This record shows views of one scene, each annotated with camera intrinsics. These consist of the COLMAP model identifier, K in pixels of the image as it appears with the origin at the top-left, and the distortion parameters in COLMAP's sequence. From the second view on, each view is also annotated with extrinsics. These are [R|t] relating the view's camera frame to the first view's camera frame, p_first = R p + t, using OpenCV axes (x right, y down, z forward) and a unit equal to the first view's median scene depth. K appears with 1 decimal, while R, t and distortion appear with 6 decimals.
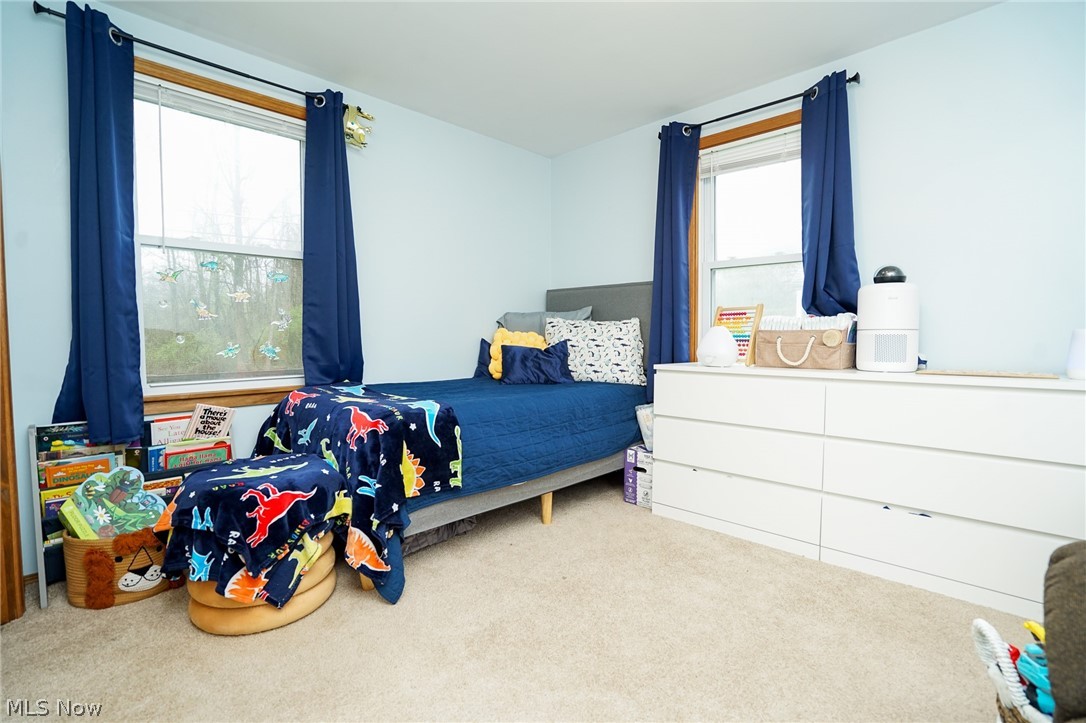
lens RADIAL K [[511.4, 0, 542.2], [0, 511.4, 358.0], [0, 0, 1]] dist [-0.057855, 0.024344]
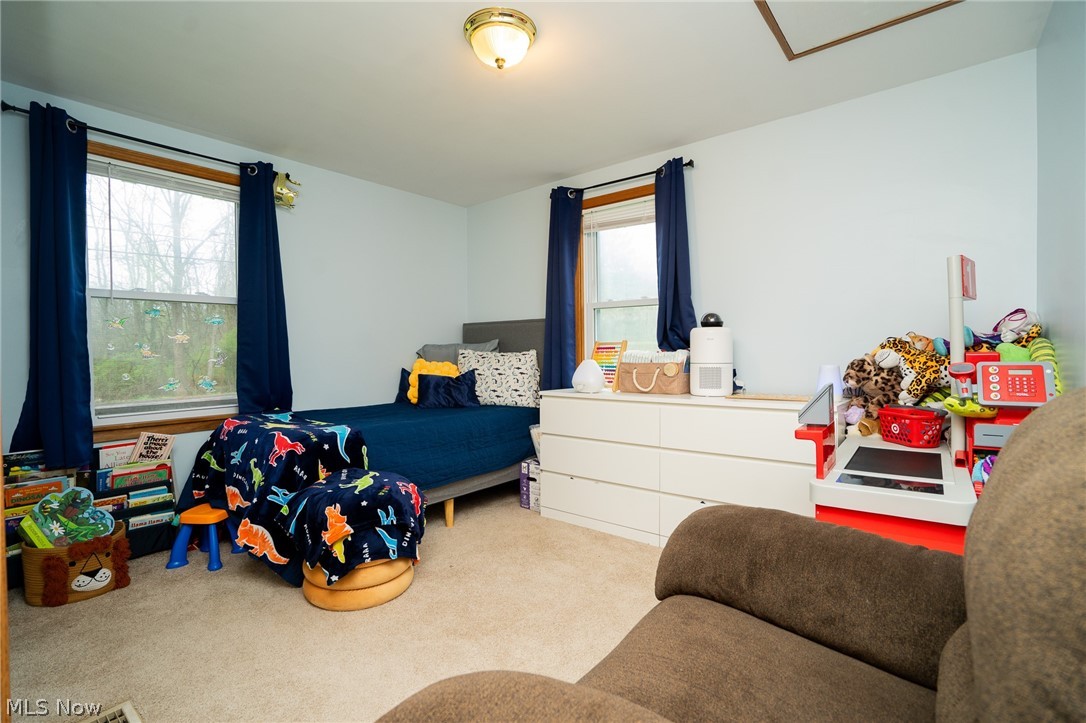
lens RADIAL K [[511.4, 0, 542.2], [0, 511.4, 358.0], [0, 0, 1]] dist [-0.057855, 0.024344]
pose [[0.995968, -0.010089, 0.089144, 0.129377], [0.012865, 0.999448, -0.030628, -0.030691], [-0.088786, 0.031651, 0.995548, -0.224183]]
